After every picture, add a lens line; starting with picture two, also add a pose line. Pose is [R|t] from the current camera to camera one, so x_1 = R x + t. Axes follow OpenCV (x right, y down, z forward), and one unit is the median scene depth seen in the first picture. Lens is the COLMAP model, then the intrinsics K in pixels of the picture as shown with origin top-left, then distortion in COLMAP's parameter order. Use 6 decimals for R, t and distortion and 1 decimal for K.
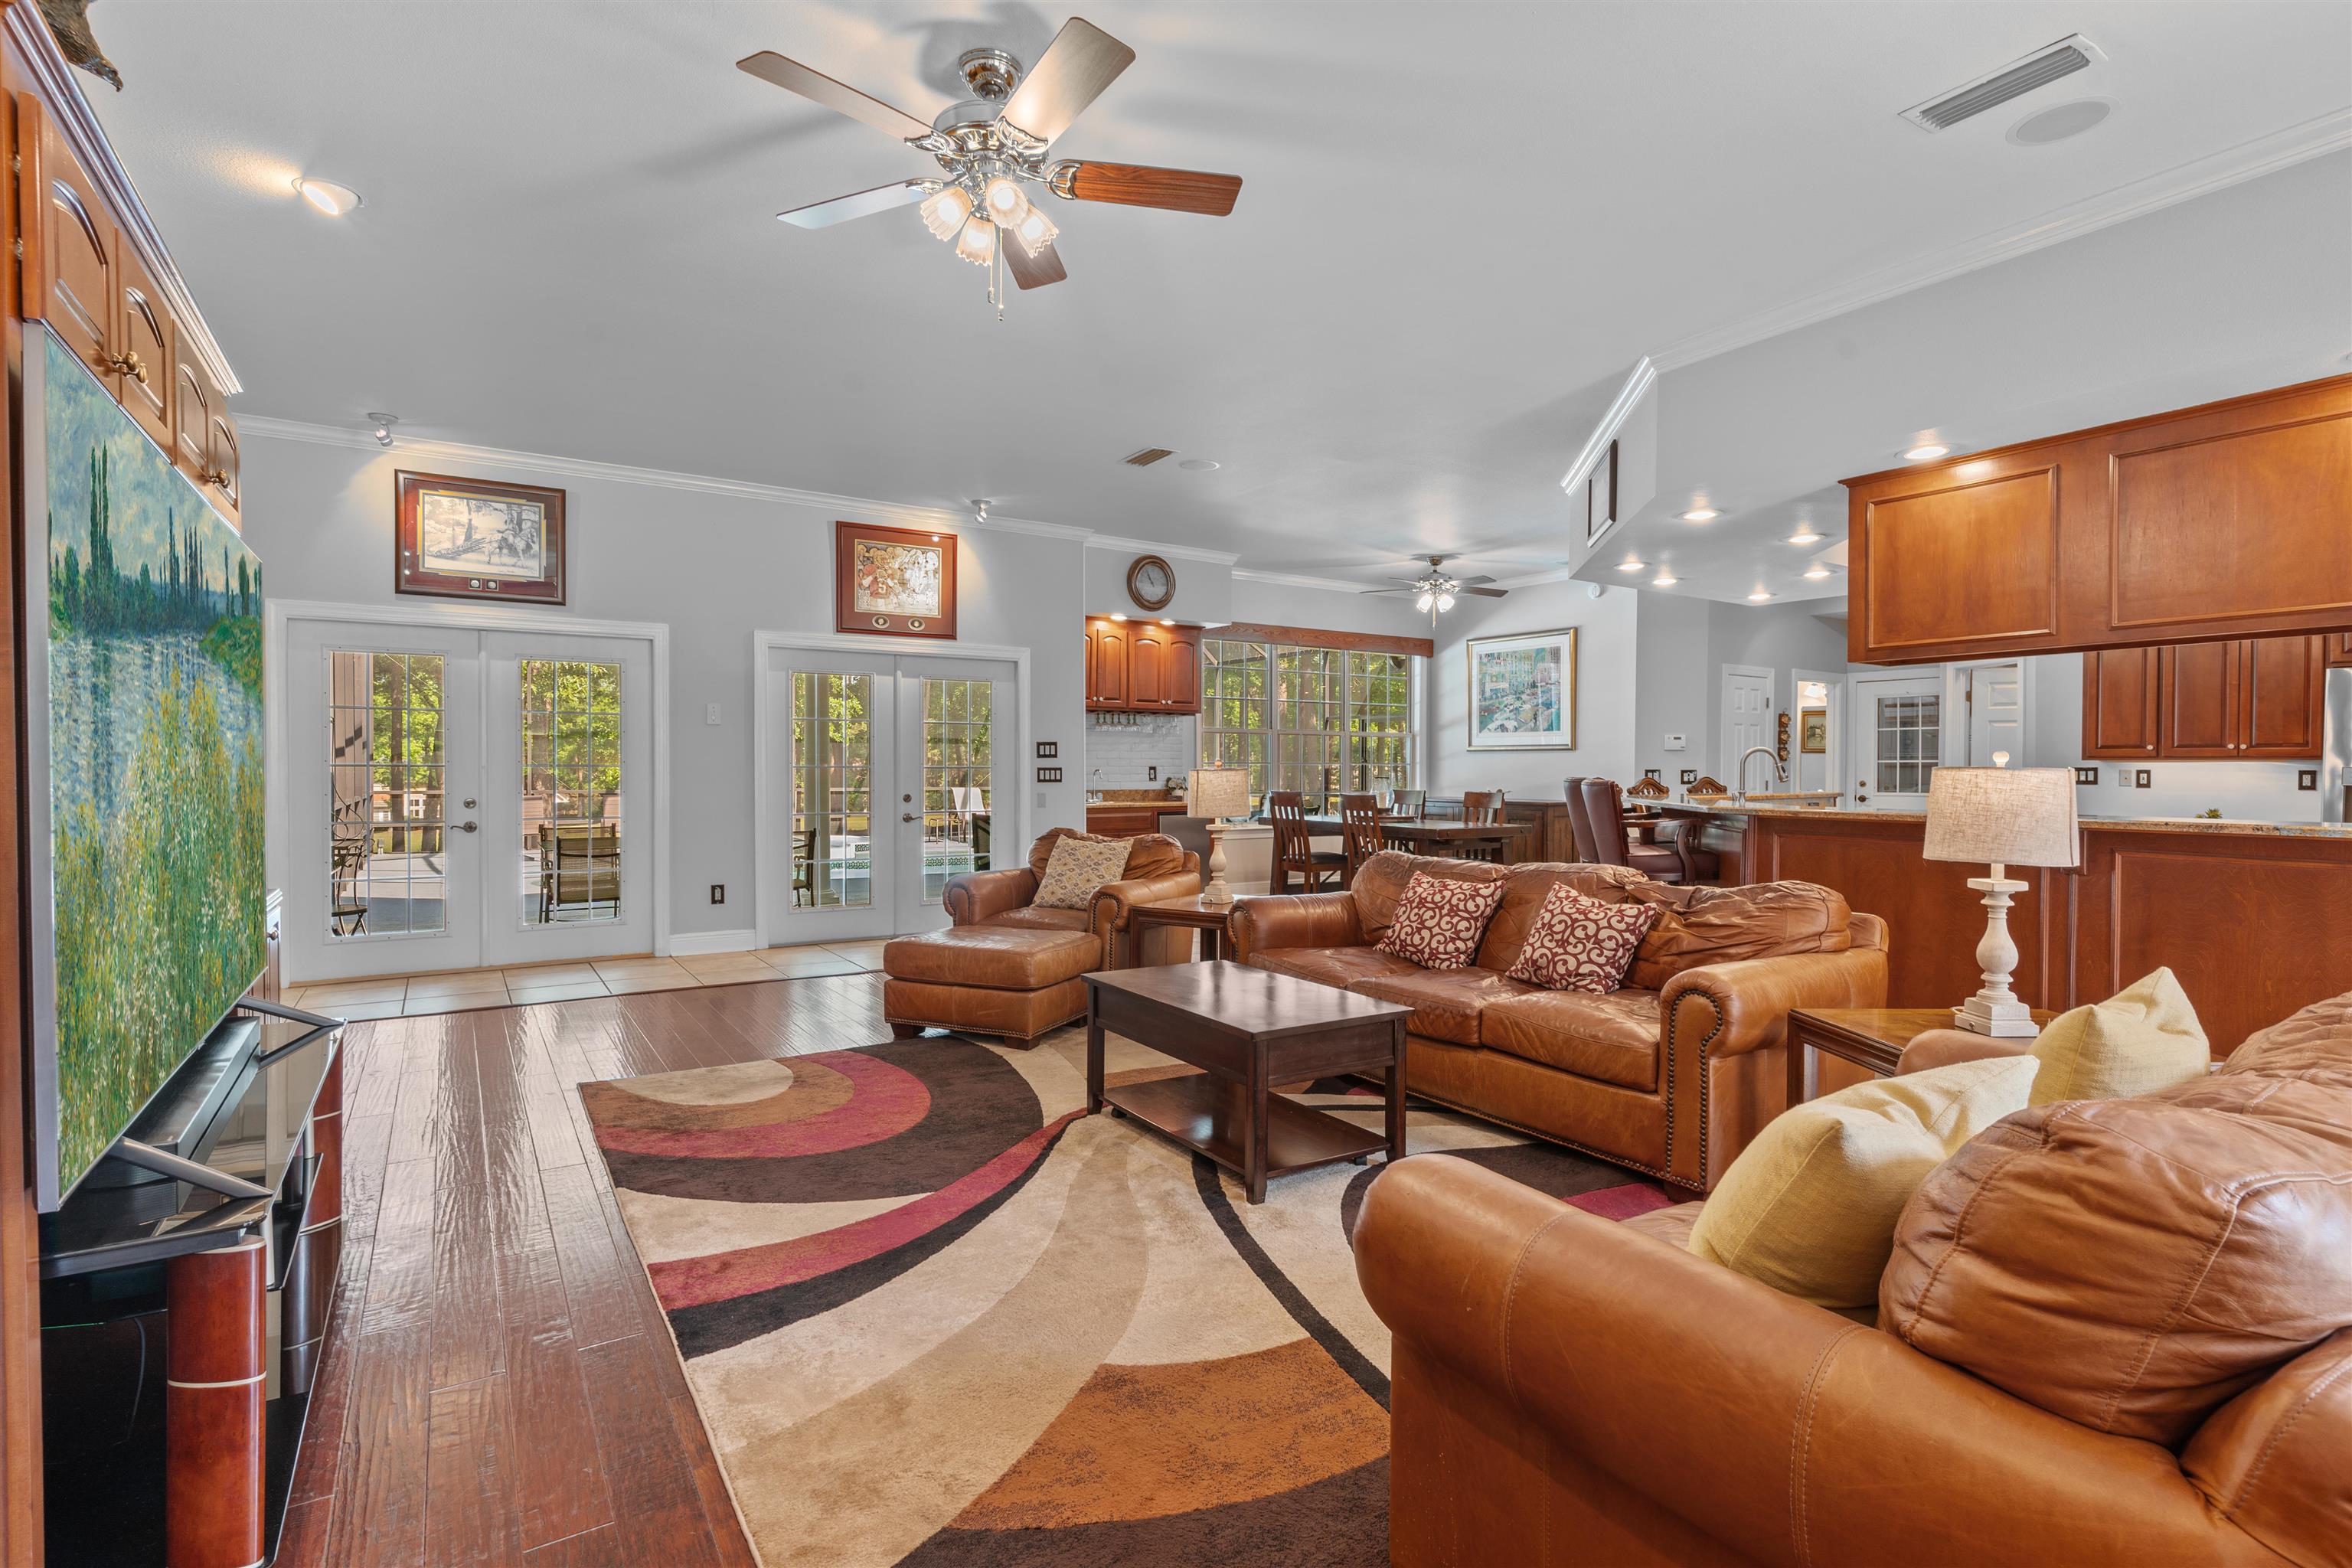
lens RADIAL K [[1127.3, 0, 1166.5], [0, 1127.3, 776.2], [0, 0, 1]] dist [0.003186, 0.000049]
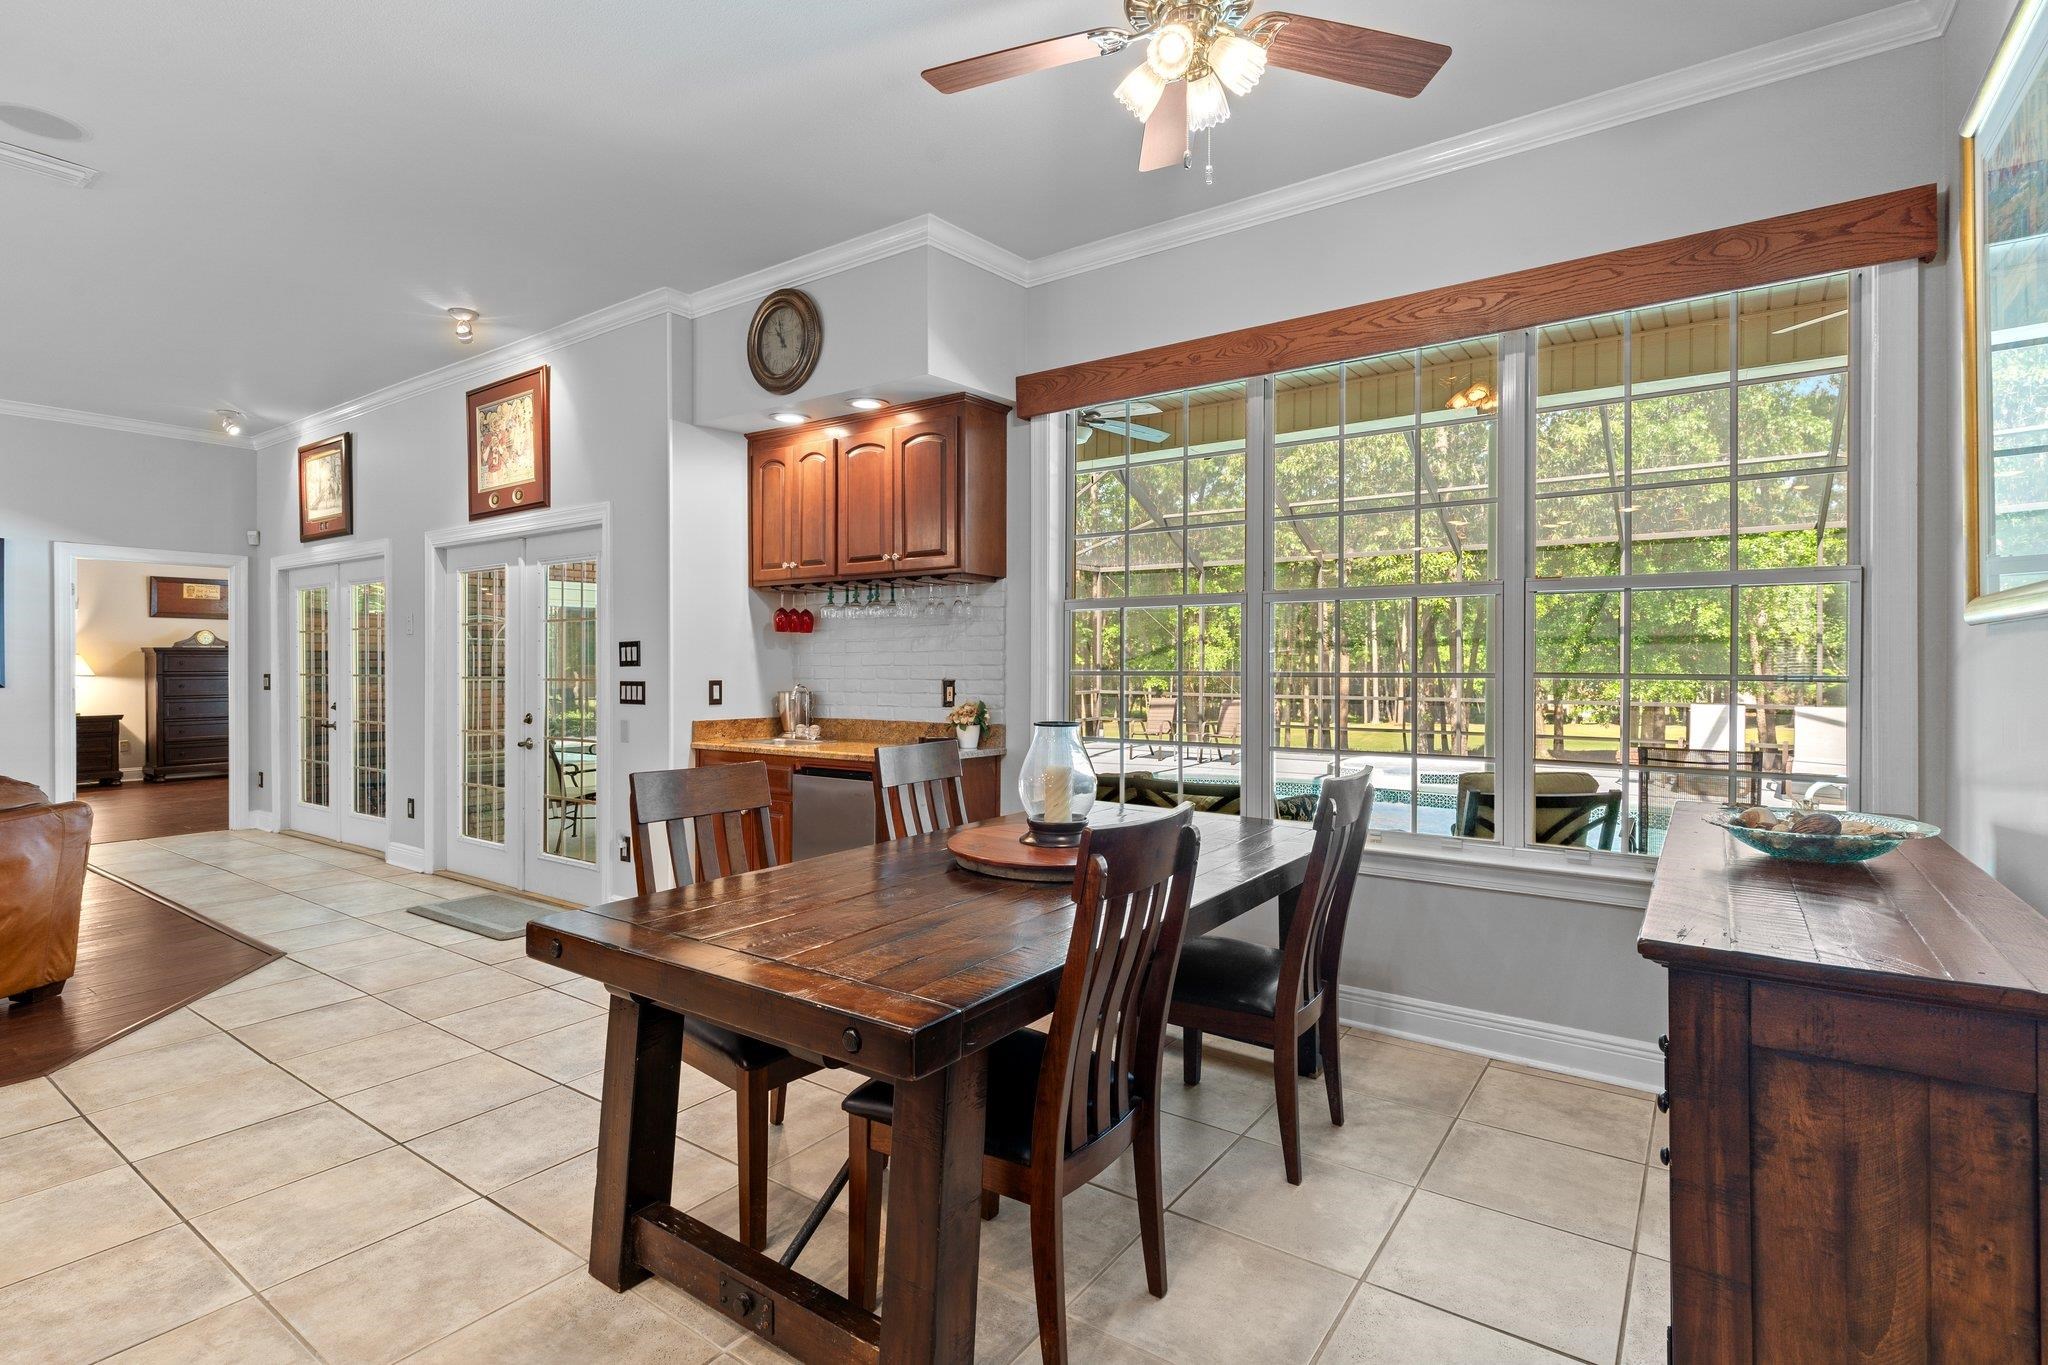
lens RADIAL K [[981.6, 0, 1002.9], [0, 981.6, 666.8], [0, 0, 1]] dist [0.003186, 0.000049]
pose [[0.370018, -0.000770, -0.929024, 0.547269], [-0.007634, 0.999963, -0.003870, -0.017188], [0.928993, 0.008524, 0.369999, 1.093166]]
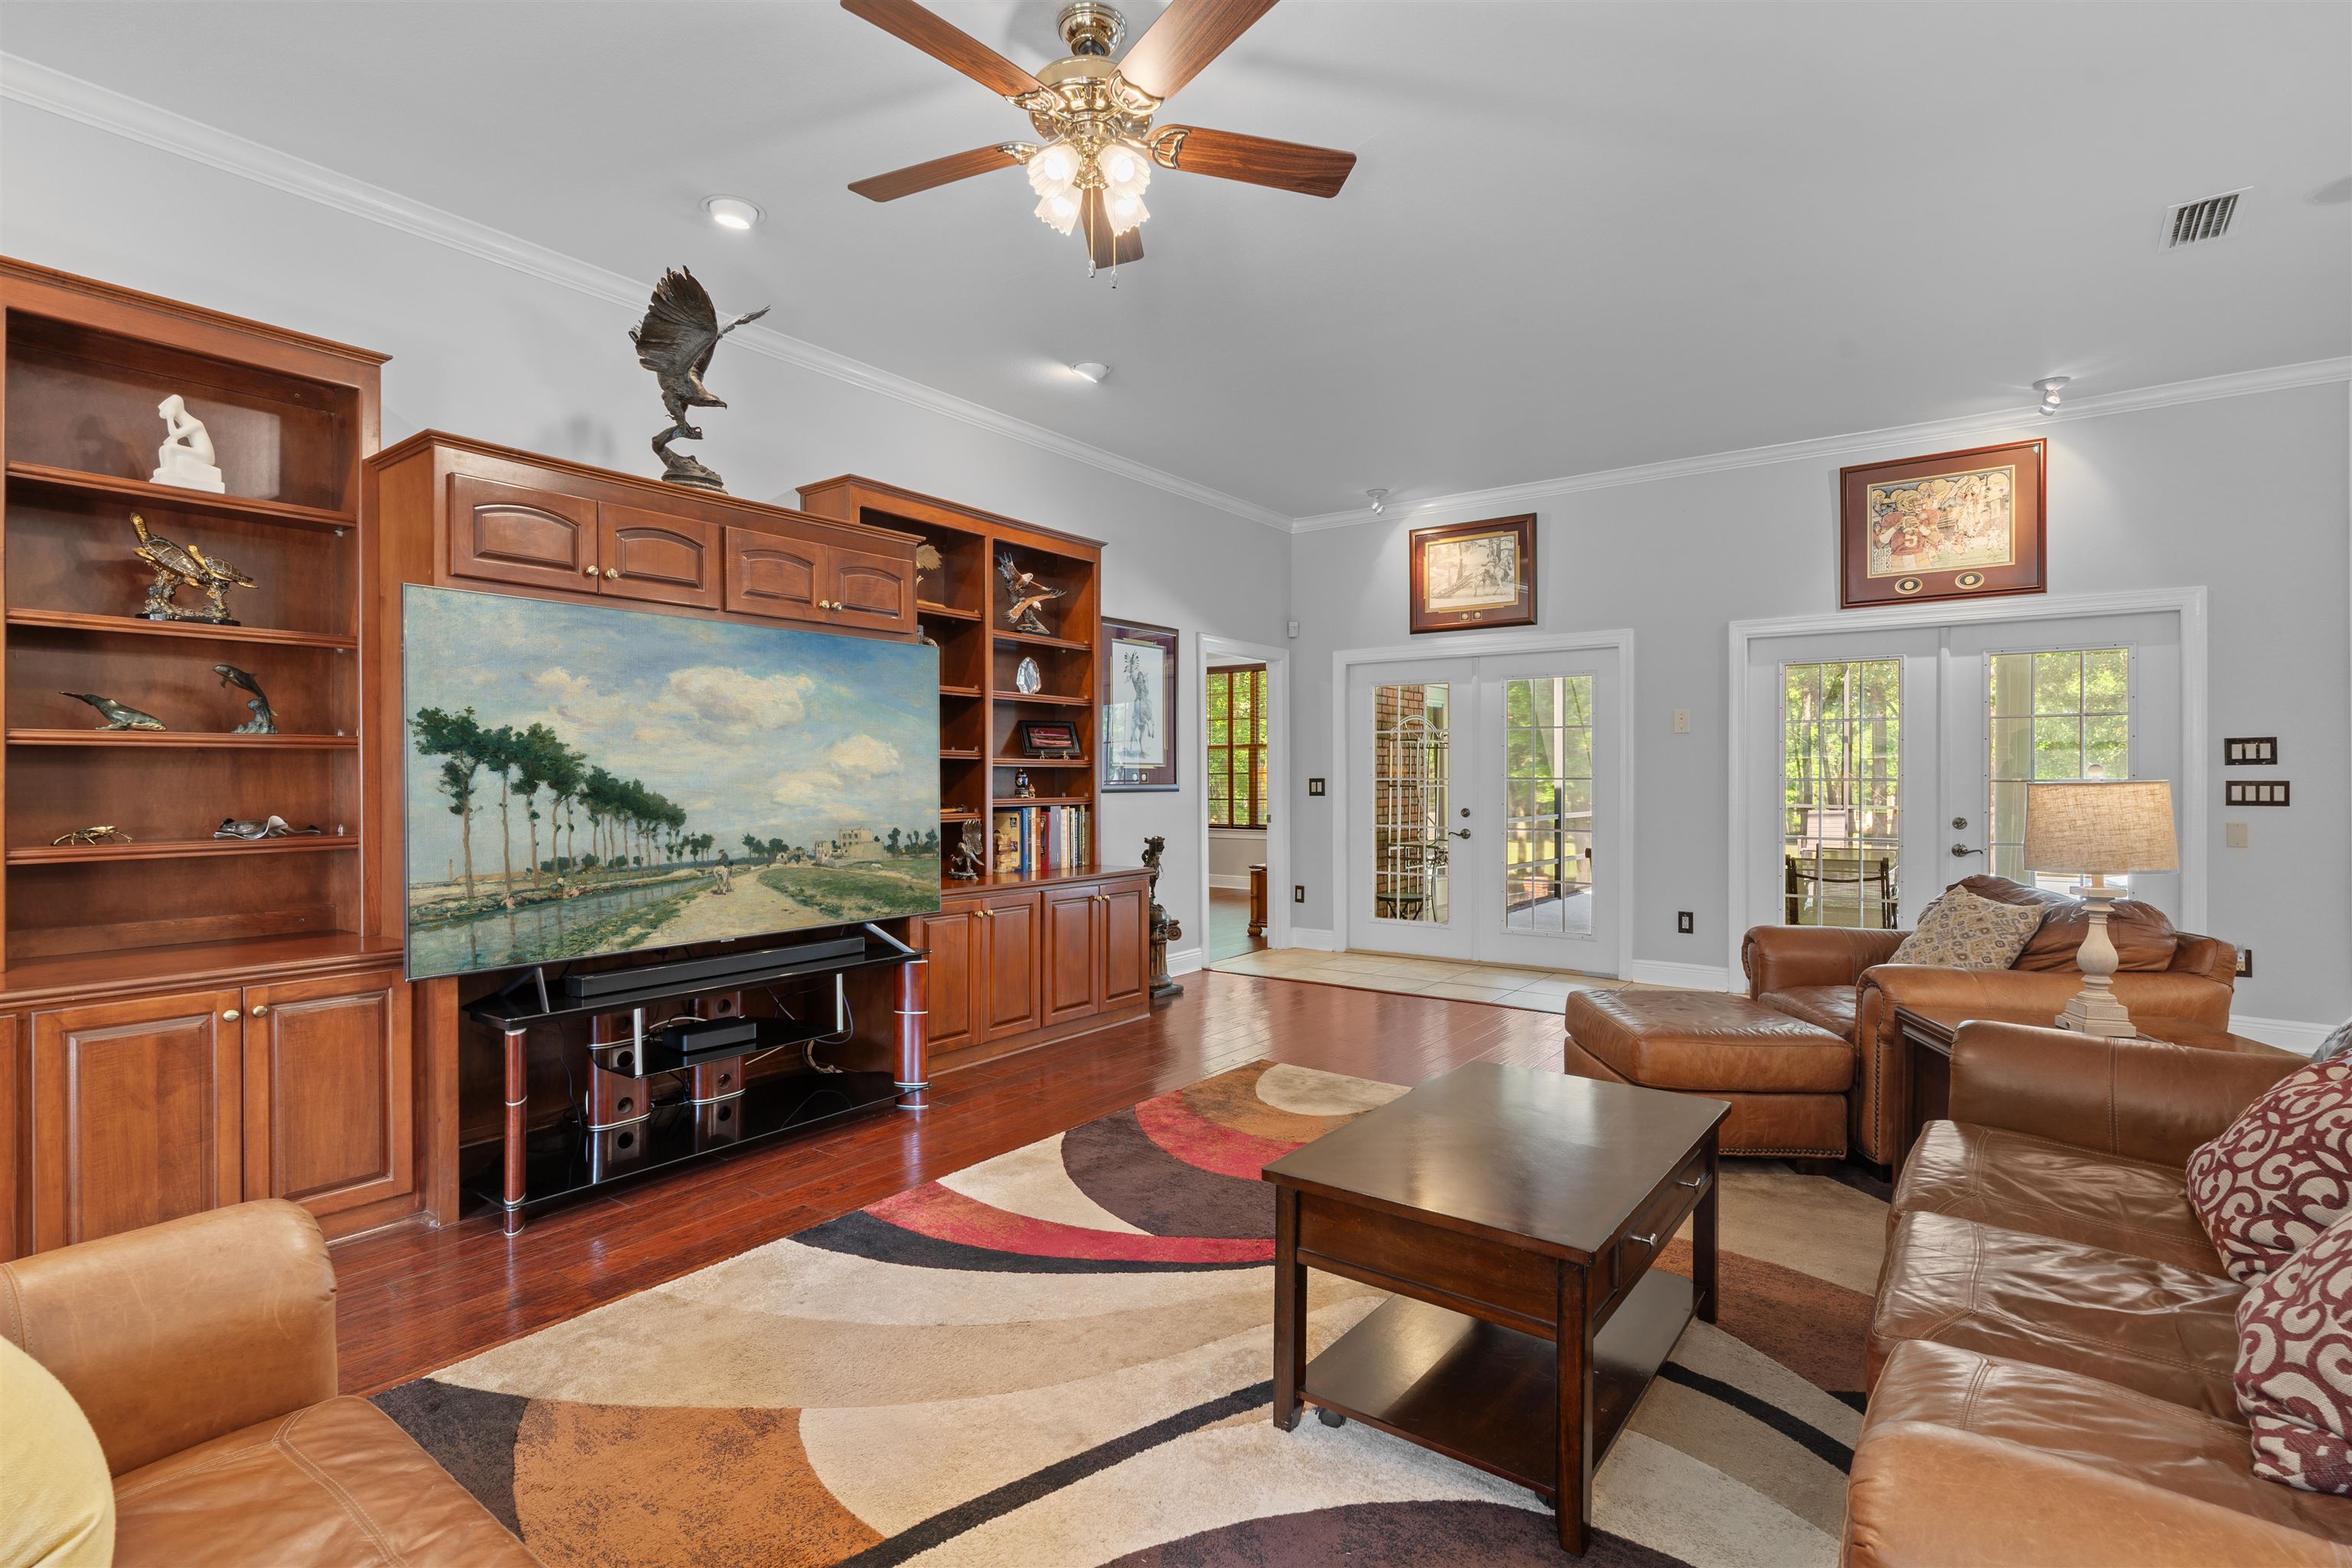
lens RADIAL K [[1127.3, 0, 1164.4], [0, 1127.3, 784.1], [0, 0, 1]] dist [0.003186, 0.000049]
pose [[0.352674, 0.002640, -0.935742, 0.276294], [-0.007662, 0.999971, -0.000066, -0.001885], [0.935715, 0.007193, 0.352684, 0.279158]]
